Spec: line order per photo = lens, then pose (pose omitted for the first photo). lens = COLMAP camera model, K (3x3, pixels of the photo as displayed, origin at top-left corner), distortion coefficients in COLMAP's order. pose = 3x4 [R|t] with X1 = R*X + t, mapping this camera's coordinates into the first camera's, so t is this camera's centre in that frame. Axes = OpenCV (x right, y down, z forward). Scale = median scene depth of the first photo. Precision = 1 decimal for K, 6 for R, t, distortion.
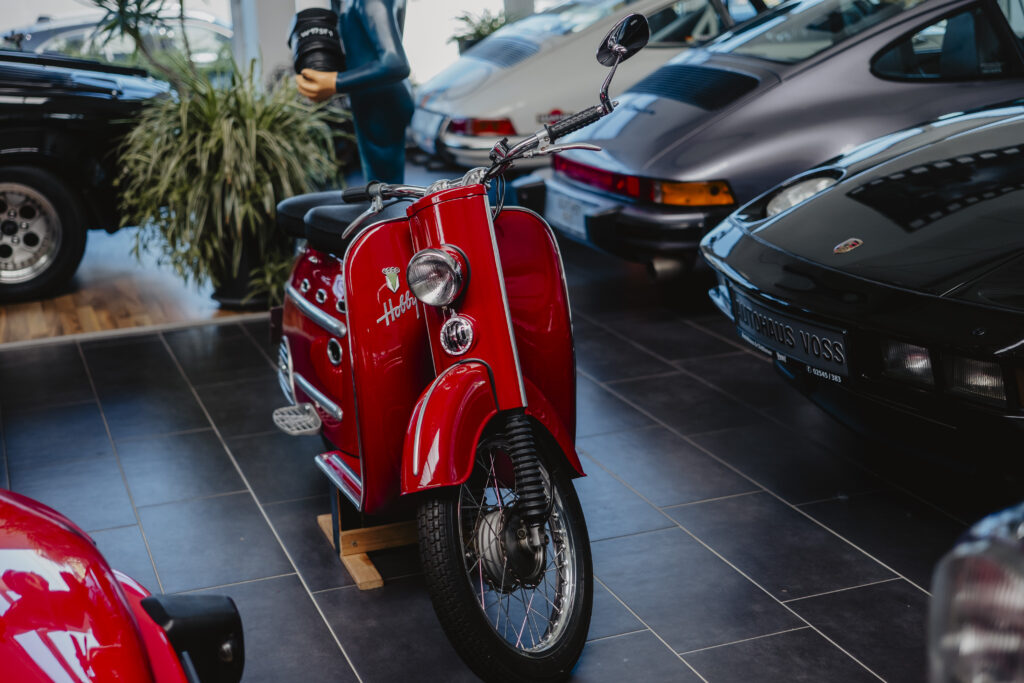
lens RADIAL K [[1538.9, 0, 512.0], [0, 1538.9, 341.5], [0, 0, 1]] dist [0.054574, -0.377449]
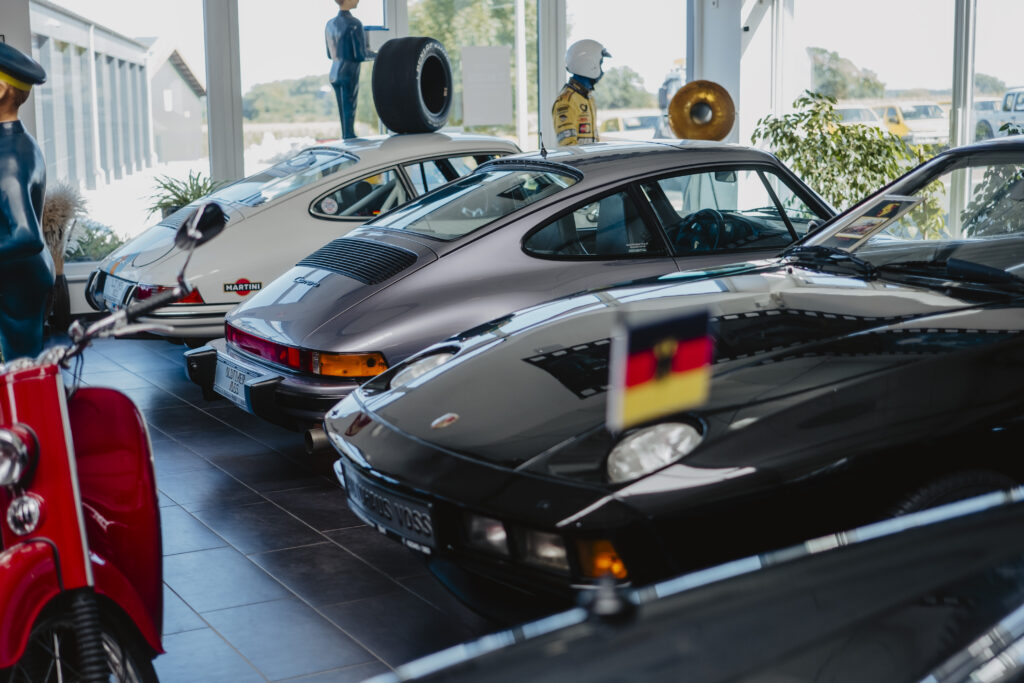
lens RADIAL K [[1549.9, 0, 512.0], [0, 1549.9, 341.5], [0, 0, 1]] dist [0.087258, -0.120739]
pose [[0.990853, 0.005677, 0.134829, 0.100651], [0.008042, 0.994854, -0.100995, -0.007699], [-0.134709, 0.101155, 0.985708, -0.039772]]
